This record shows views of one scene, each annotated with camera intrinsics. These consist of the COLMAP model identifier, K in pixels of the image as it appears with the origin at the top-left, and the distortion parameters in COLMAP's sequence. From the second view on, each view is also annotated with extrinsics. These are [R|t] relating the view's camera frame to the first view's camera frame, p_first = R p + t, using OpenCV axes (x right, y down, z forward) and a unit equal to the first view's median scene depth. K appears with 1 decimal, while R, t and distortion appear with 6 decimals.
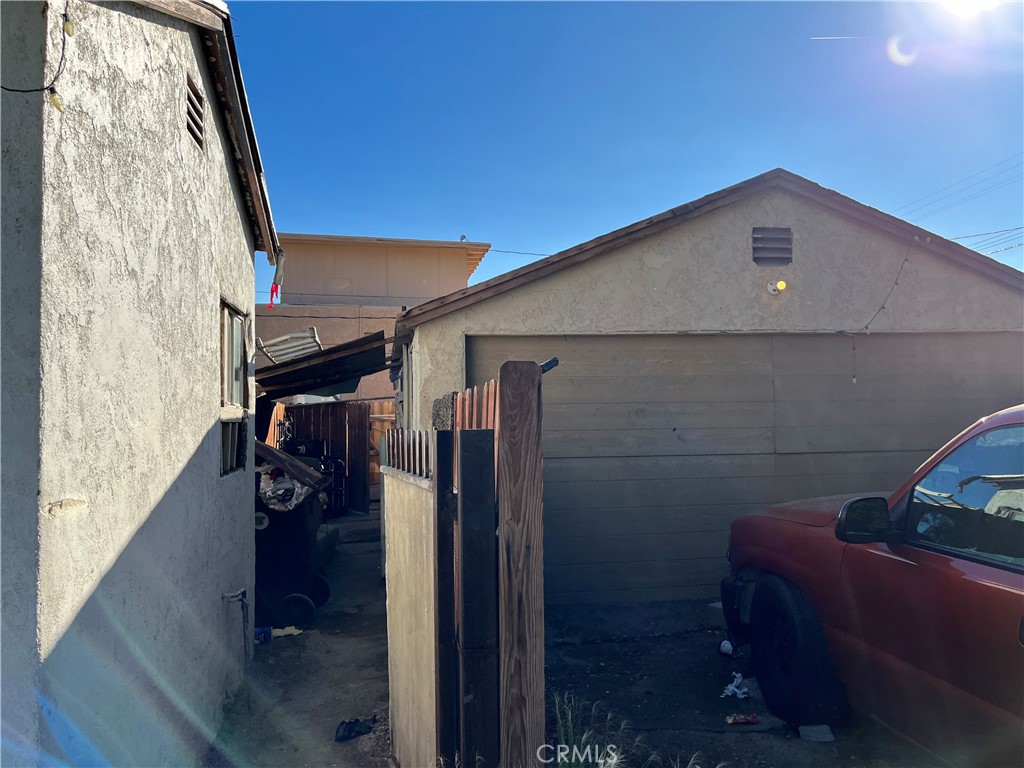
lens RADIAL K [[760.1, 0, 506.6], [0, 760.1, 385.7], [0, 0, 1]] dist [0.042074, -0.005195]
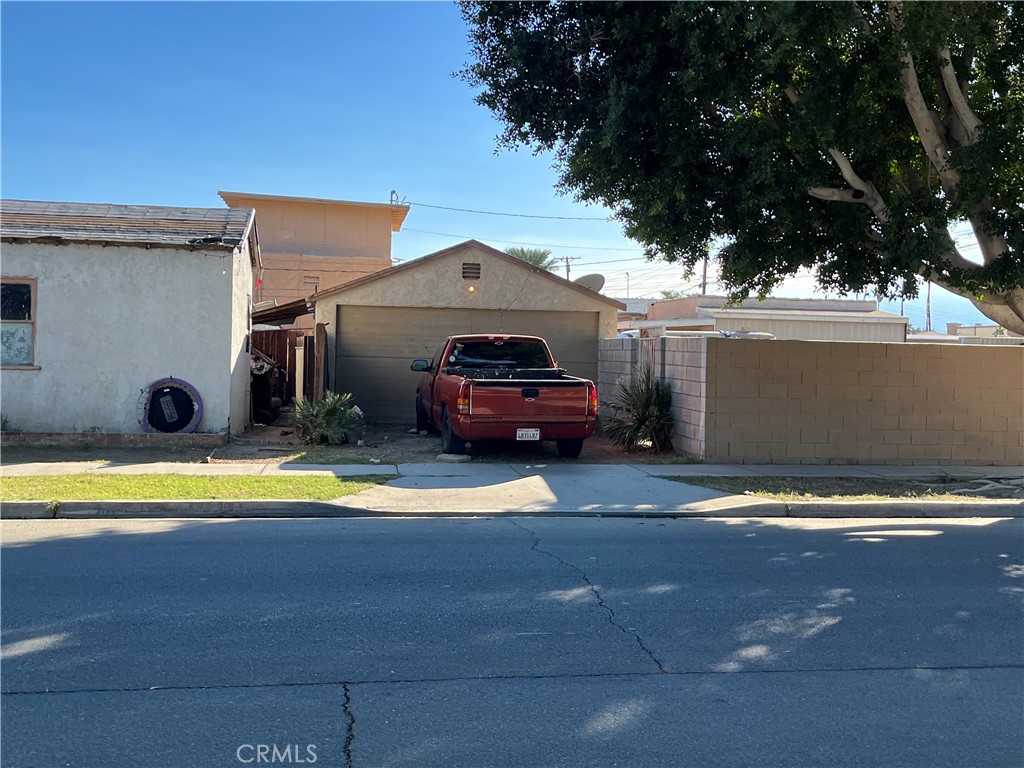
lens RADIAL K [[1096.4, 0, 516.5], [0, 1096.4, 382.3], [0, 0, 1]] dist [0.048816, 0.000000]
pose [[0.999112, 0.042104, -0.001718, 0.513425], [-0.041927, 0.997348, 0.059488, -0.048922], [0.004218, -0.059363, 0.998228, -2.410473]]
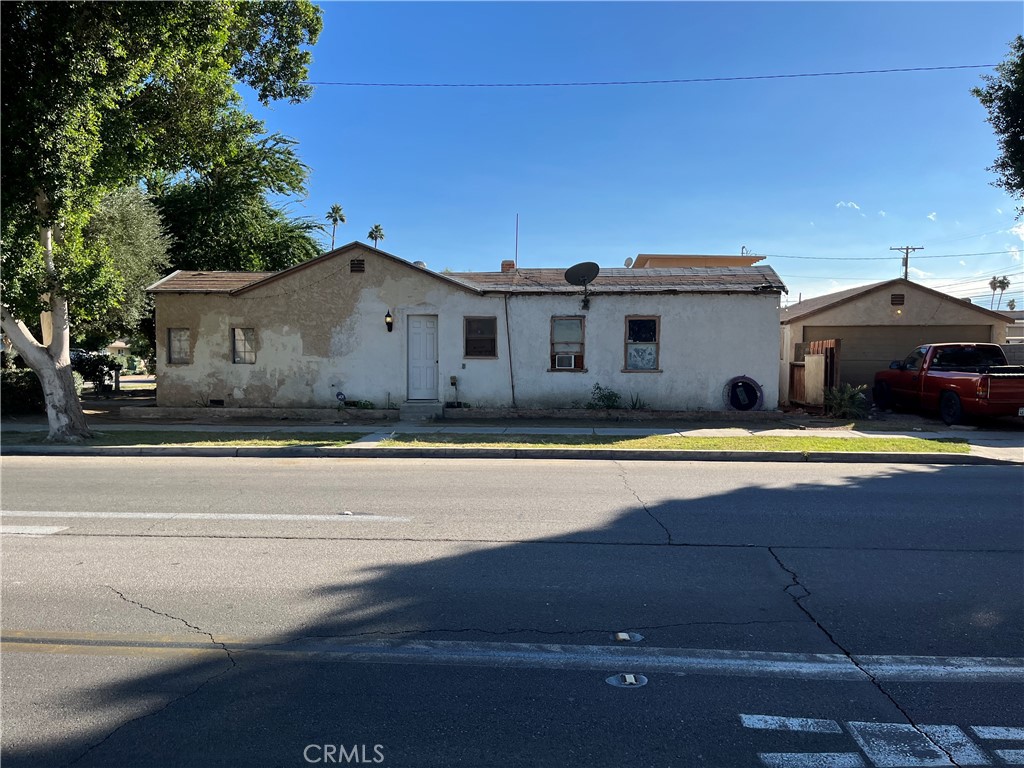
lens RADIAL K [[760.1, 0, 514.0], [0, 760.1, 378.5], [0, 0, 1]] dist [0.042074, -0.005195]
pose [[0.971730, 0.029583, -0.234233, -0.509030], [-0.014120, 0.997625, 0.067420, -0.039837], [0.235671, -0.062207, 0.969840, -2.785205]]
